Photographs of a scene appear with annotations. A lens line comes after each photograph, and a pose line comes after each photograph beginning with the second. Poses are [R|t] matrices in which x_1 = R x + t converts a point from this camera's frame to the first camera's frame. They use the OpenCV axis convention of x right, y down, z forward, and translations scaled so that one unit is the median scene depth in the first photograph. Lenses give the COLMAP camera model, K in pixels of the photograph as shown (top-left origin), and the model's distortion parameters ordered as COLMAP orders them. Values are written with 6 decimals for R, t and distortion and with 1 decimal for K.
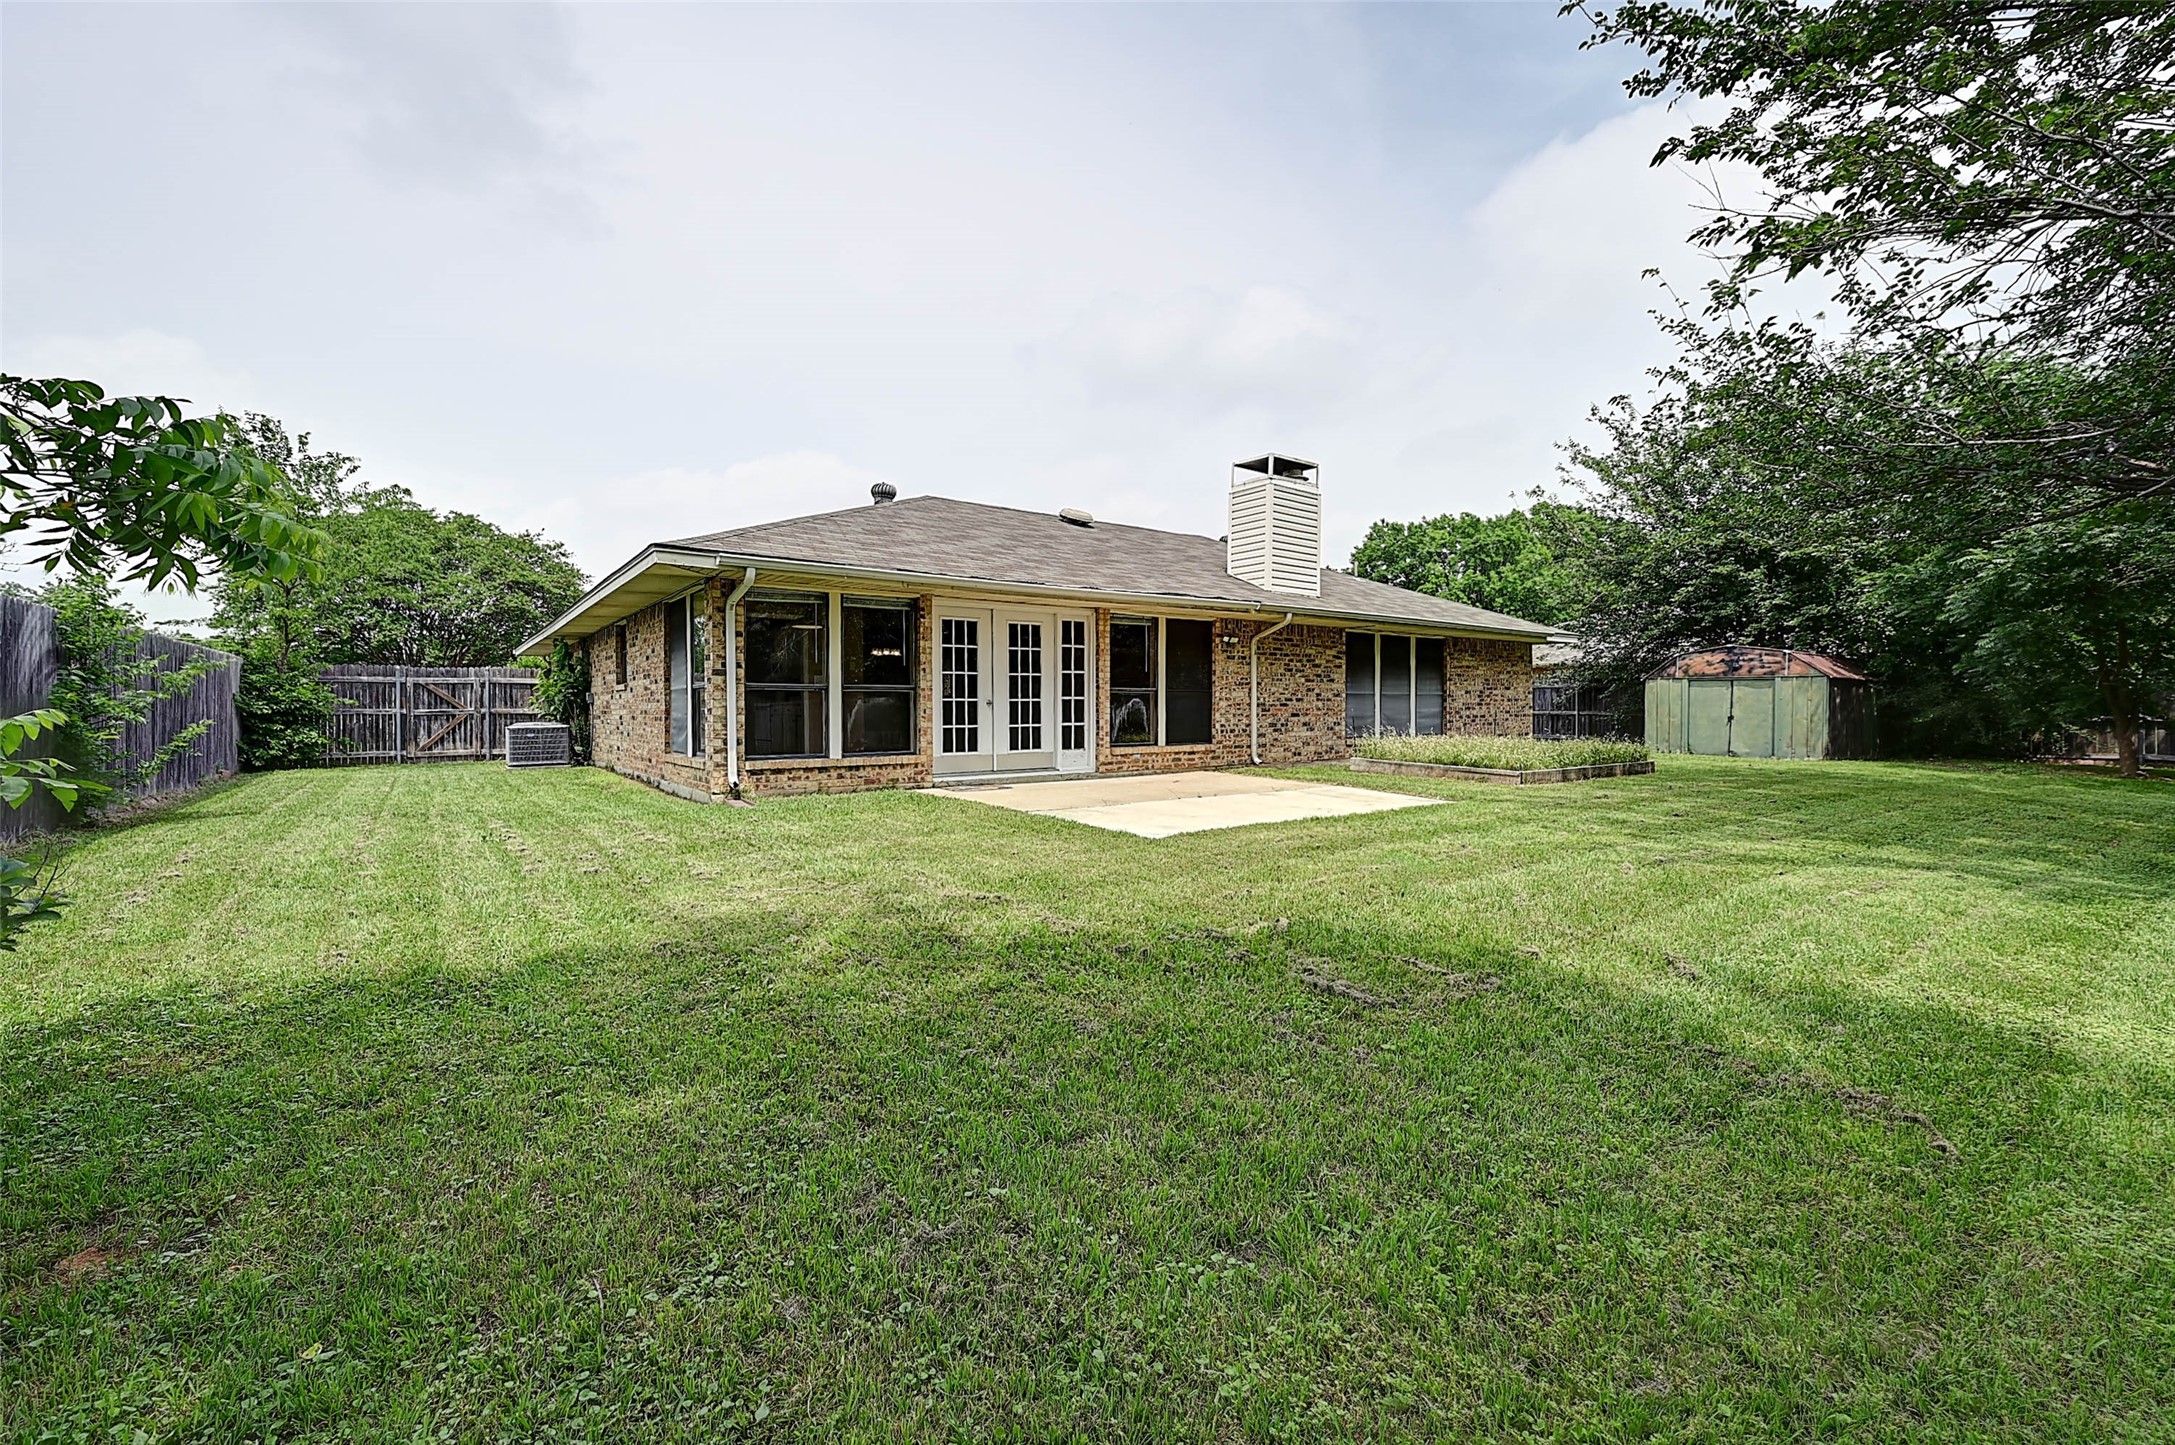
lens RADIAL K [[913.6, 0, 1087.5], [0, 913.6, 722.5], [0, 0, 1]] dist [-0.000402, -0.000141]
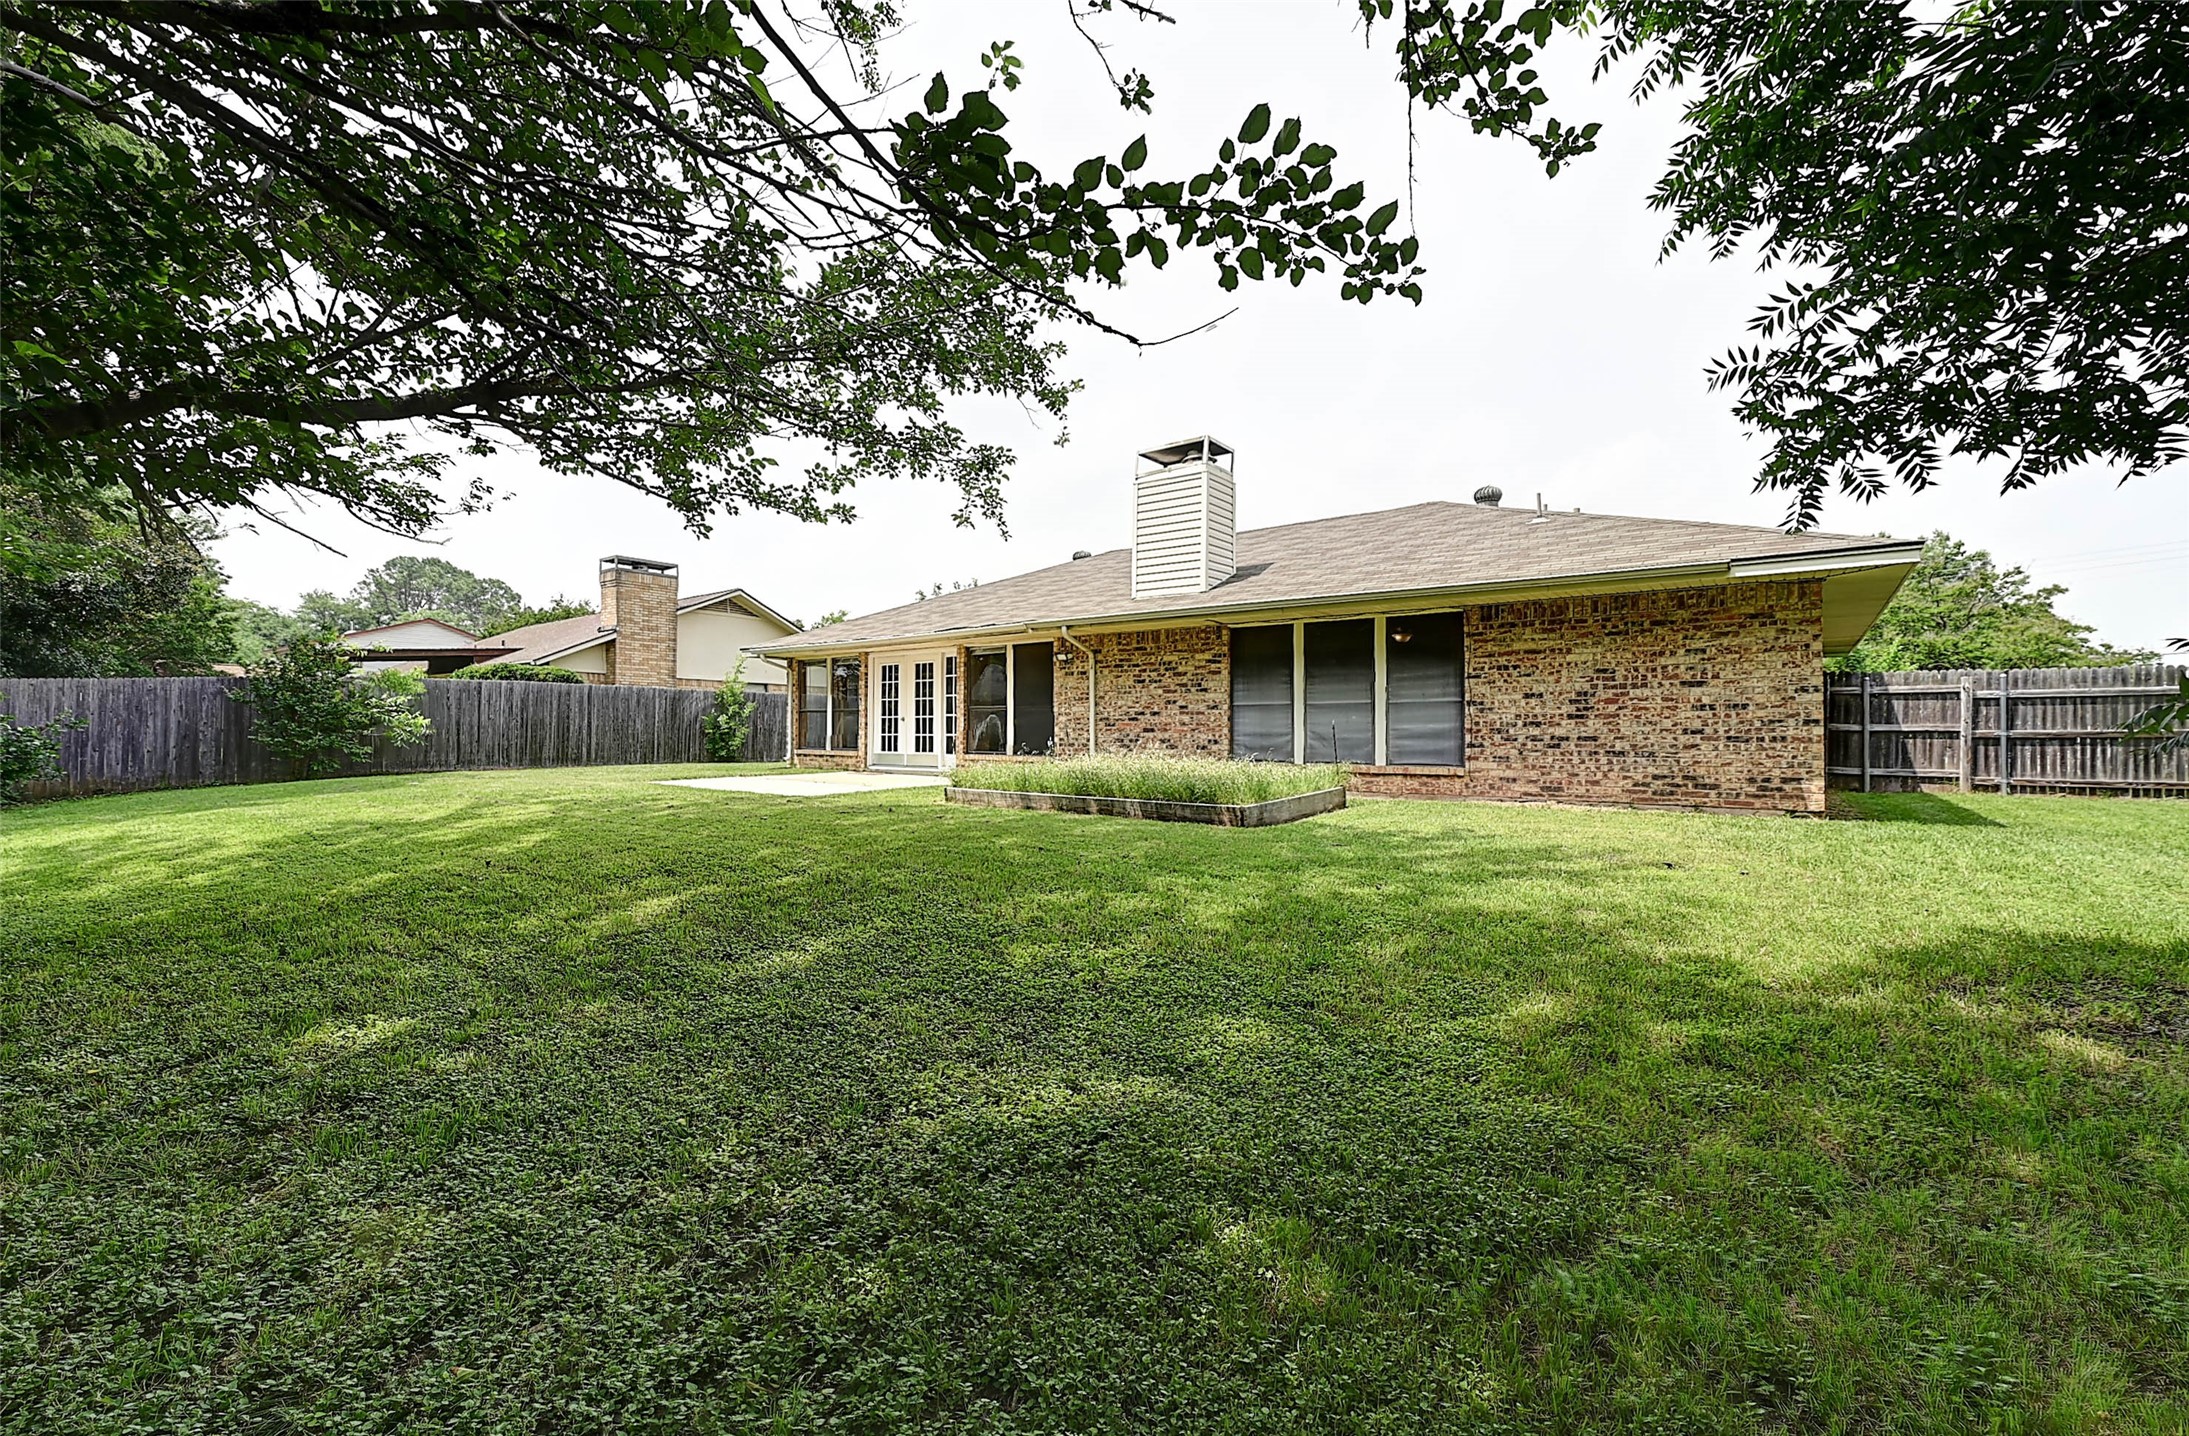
lens RADIAL K [[920.9, 0, 1094.5], [0, 920.9, 718.0], [0, 0, 1]] dist [-0.001108, -0.000029]
pose [[0.257235, -0.008913, -0.966308, 1.313279], [-0.021238, 0.999664, -0.014874, -0.007118], [0.966116, 0.024348, 0.256959, 0.856674]]
